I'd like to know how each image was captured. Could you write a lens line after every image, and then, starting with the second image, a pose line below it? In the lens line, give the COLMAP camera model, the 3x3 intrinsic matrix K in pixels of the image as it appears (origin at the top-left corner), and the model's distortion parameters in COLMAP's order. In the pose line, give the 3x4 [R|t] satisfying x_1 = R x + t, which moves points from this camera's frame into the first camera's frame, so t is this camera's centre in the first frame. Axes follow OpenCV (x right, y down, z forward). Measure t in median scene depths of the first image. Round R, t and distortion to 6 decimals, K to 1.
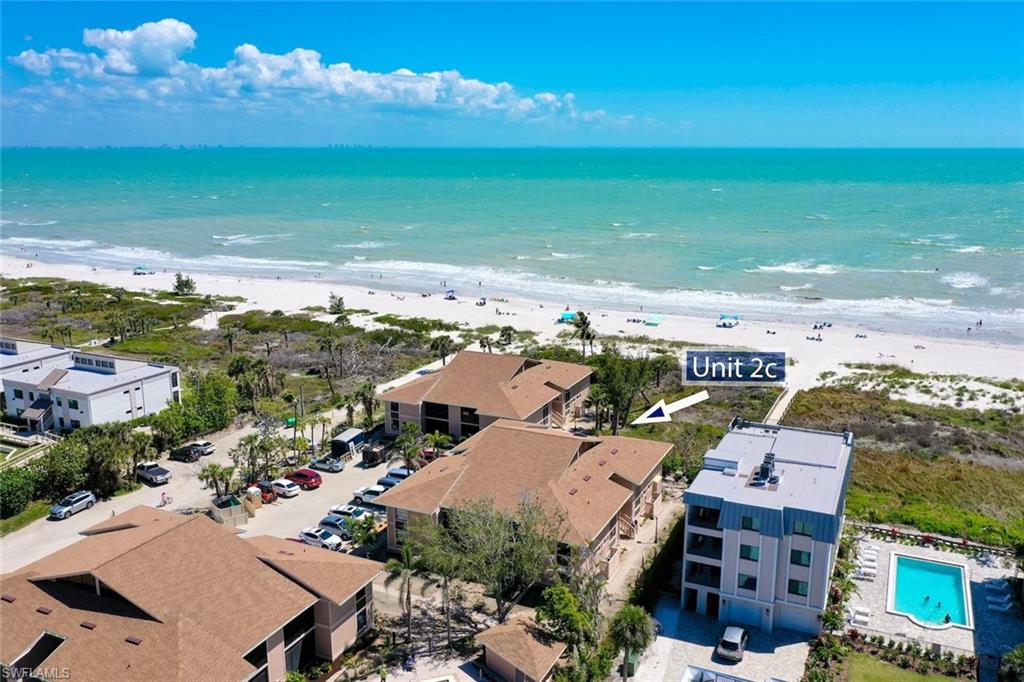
lens RADIAL K [[848.7, 0, 516.2], [0, 848.7, 343.0], [0, 0, 1]] dist [-0.003148, 0.009634]
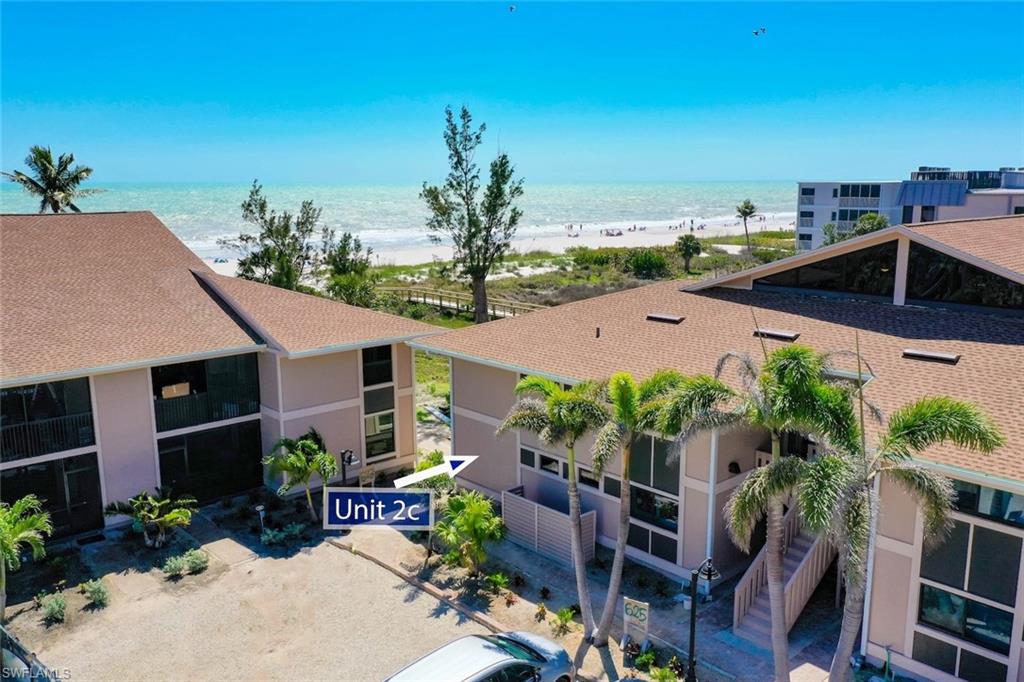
lens RADIAL K [[848.7, 0, 516.2], [0, 848.7, 343.0], [0, 0, 1]] dist [-0.003148, 0.009634]
pose [[0.382568, -0.176109, 0.906988, -0.240108], [0.213390, 0.971967, 0.098718, 0.065793], [-0.898947, 0.155776, 0.409423, 0.803099]]
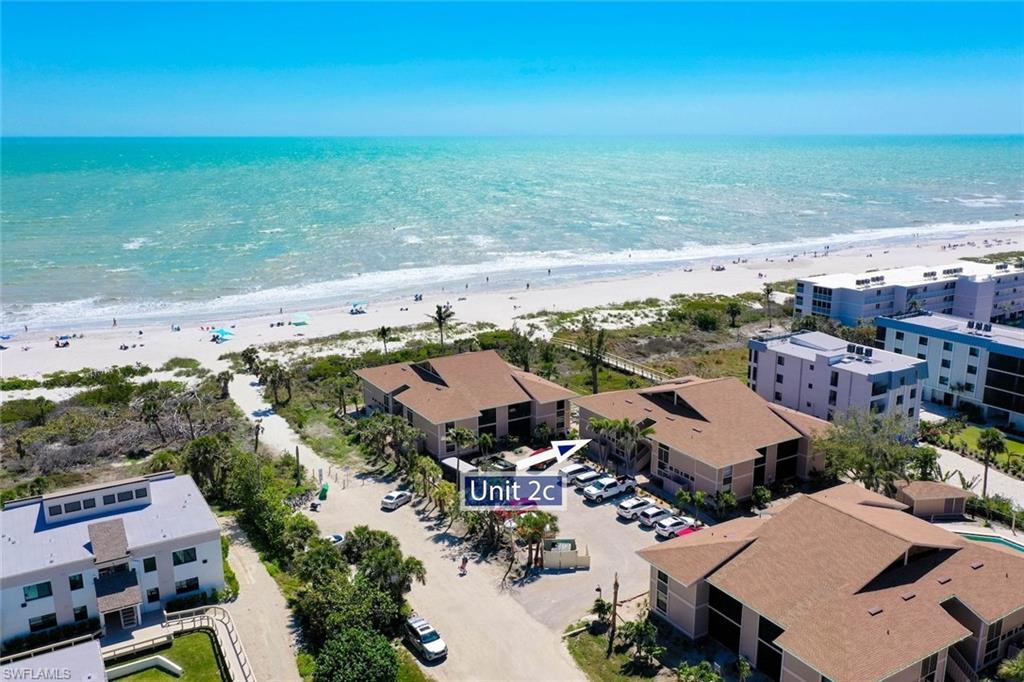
lens RADIAL K [[848.7, 0, 516.2], [0, 848.7, 343.0], [0, 0, 1]] dist [-0.003148, 0.009634]
pose [[0.552979, -0.202167, 0.808296, -0.852373], [0.192328, 0.974889, 0.112258, -0.106981], [-0.810694, 0.093382, 0.577976, 0.401271]]
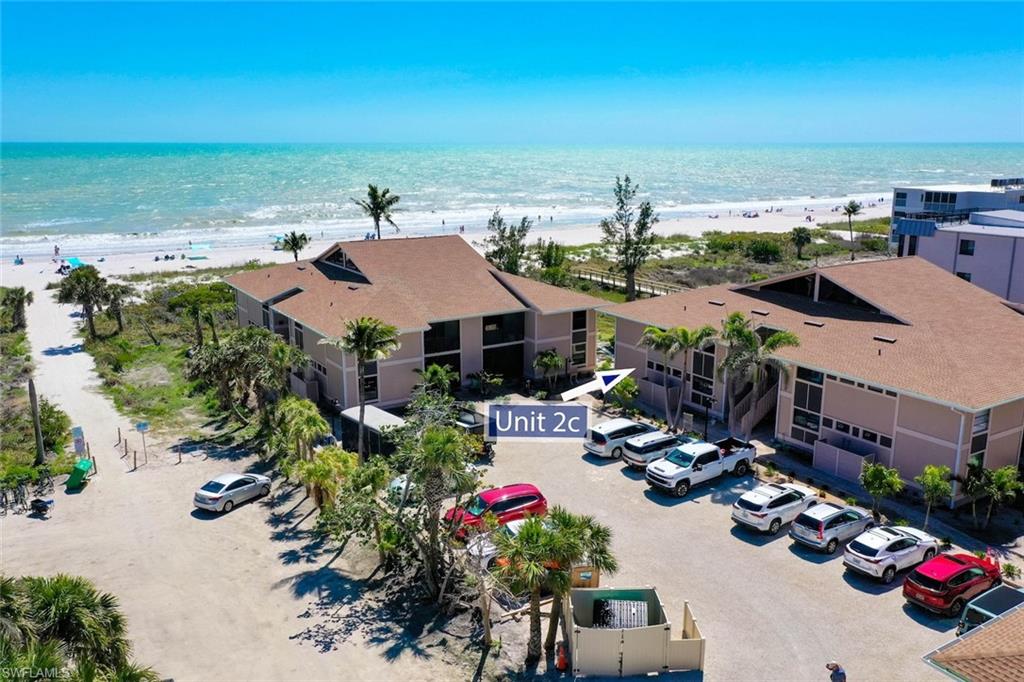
lens RADIAL K [[848.7, 0, 516.2], [0, 848.7, 343.0], [0, 0, 1]] dist [-0.003148, 0.009634]
pose [[0.537488, -0.195726, 0.820242, -0.493699], [0.191743, 0.975579, 0.107147, 0.037302], [-0.821183, 0.099686, 0.561891, 0.678331]]
